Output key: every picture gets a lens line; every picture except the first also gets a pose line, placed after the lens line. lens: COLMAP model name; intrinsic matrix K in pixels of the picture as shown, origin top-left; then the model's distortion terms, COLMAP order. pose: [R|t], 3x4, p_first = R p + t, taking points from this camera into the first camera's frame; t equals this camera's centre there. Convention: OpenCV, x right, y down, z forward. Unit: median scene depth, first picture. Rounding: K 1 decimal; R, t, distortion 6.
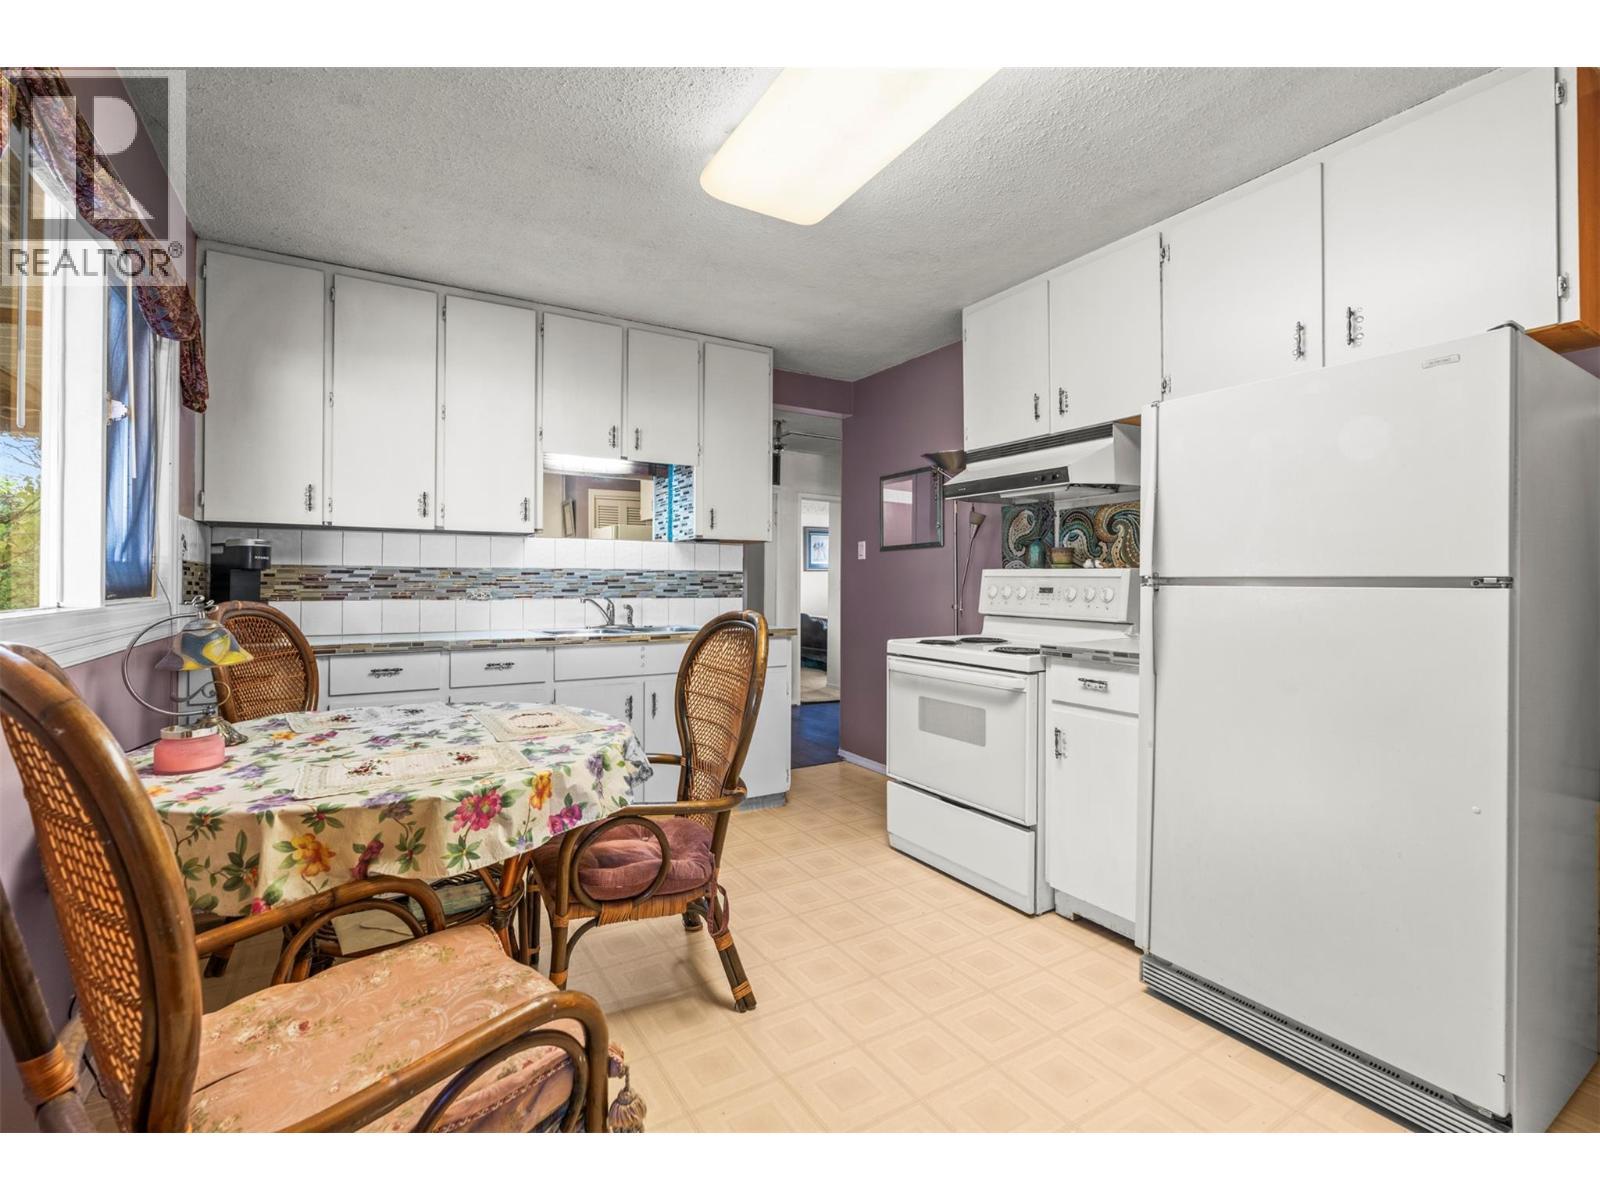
lens RADIAL K [[726.0, 0, 803.6], [0, 726.0, 582.9], [0, 0, 1]] dist [-0.004651, 0.000684]
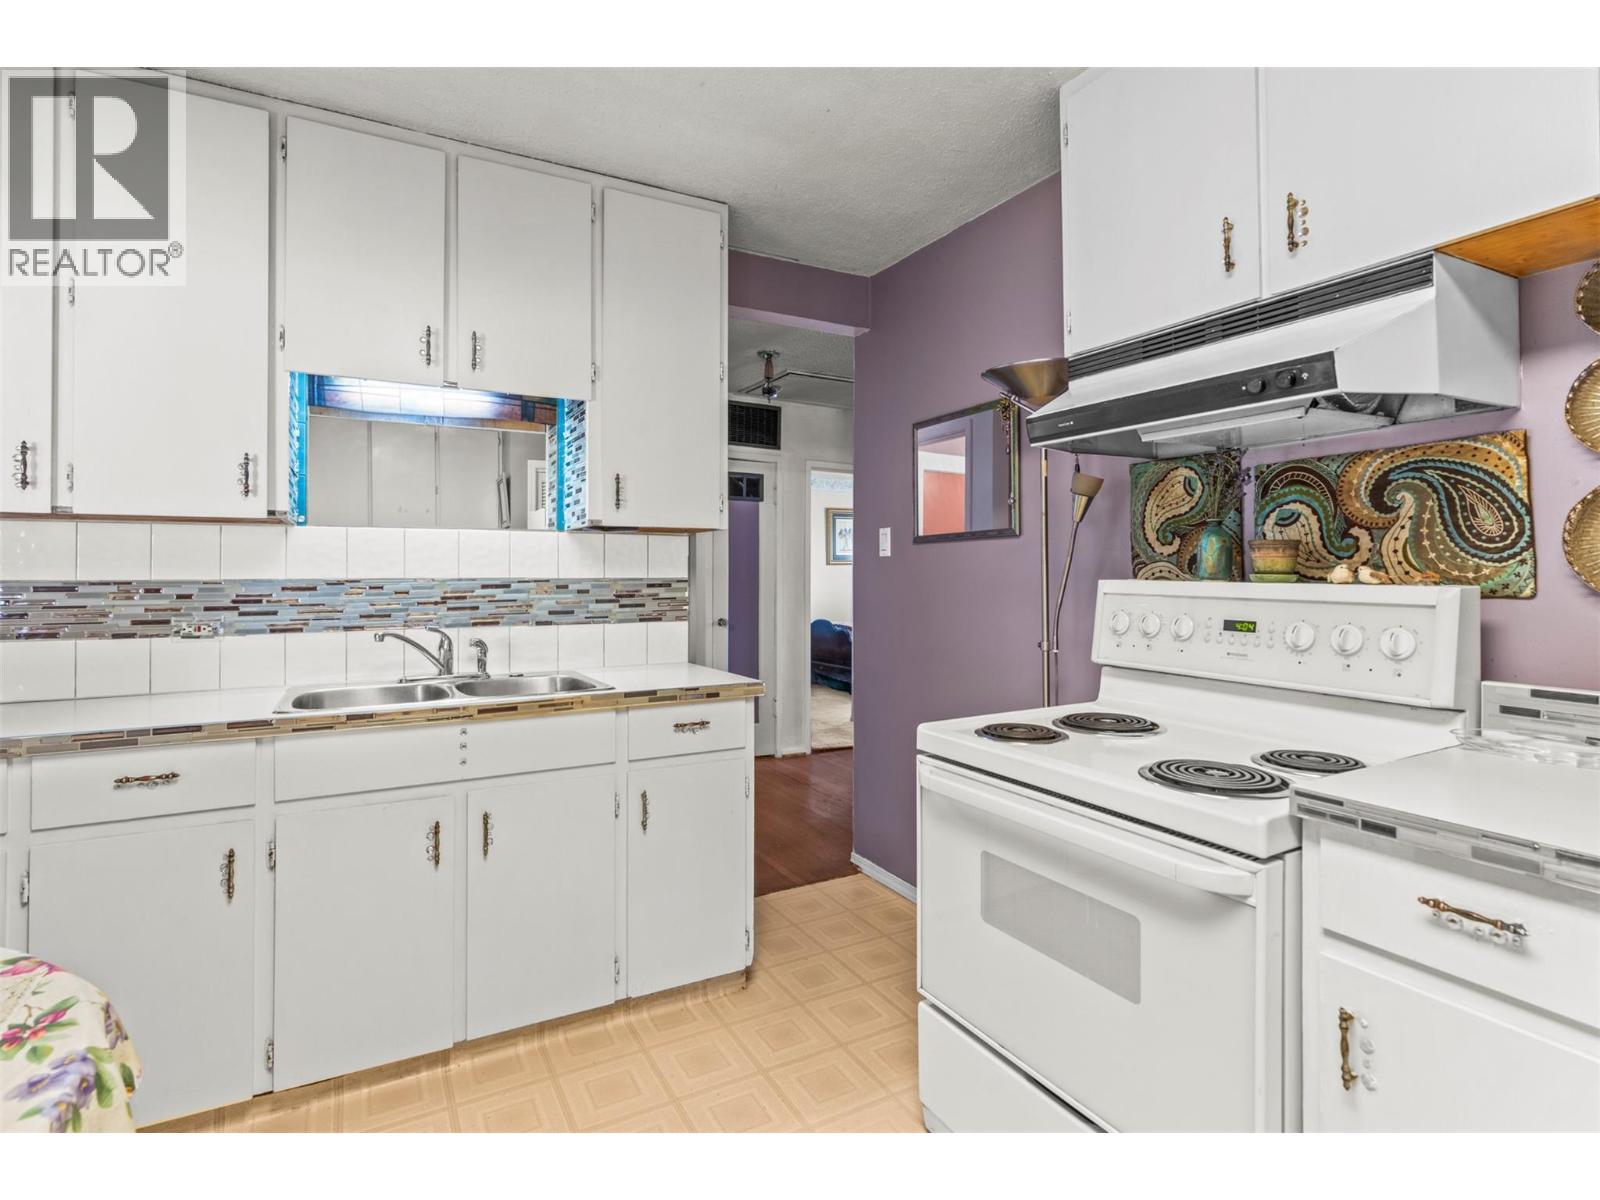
lens RADIAL K [[809.1, 0, 802.5], [0, 809.1, 569.1], [0, 0, 1]] dist [-0.004866, 0.002200]
pose [[0.998741, -0.004264, -0.049974, 0.057845], [0.004050, 0.999982, -0.004374, -0.024690], [0.049992, 0.004166, 0.998741, 0.390012]]
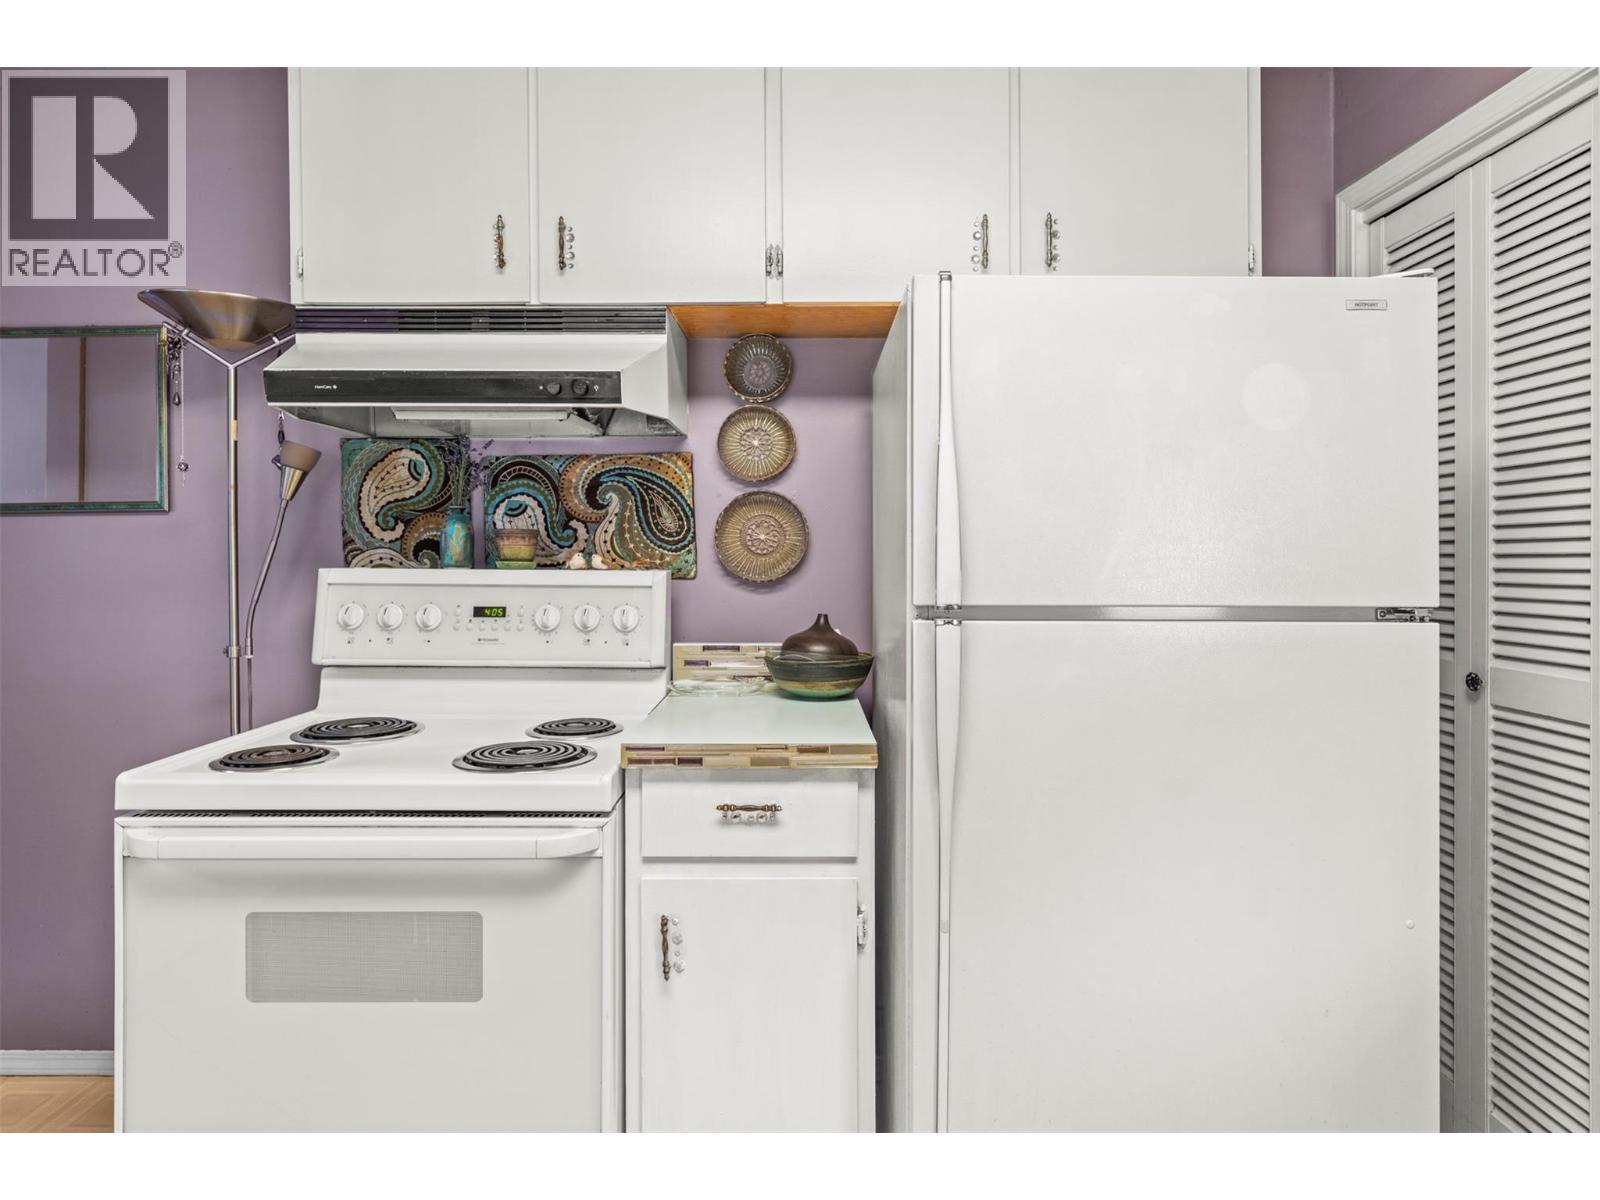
lens RADIAL K [[882.0, 0, 803.4], [0, 882.0, 559.3], [0, 0, 1]] dist [0.004332, -0.000112]
pose [[0.536076, -0.004832, 0.844156, -0.063260], [0.002994, 0.999988, 0.003823, -0.025602], [-0.844165, 0.000477, 0.536084, 0.431593]]
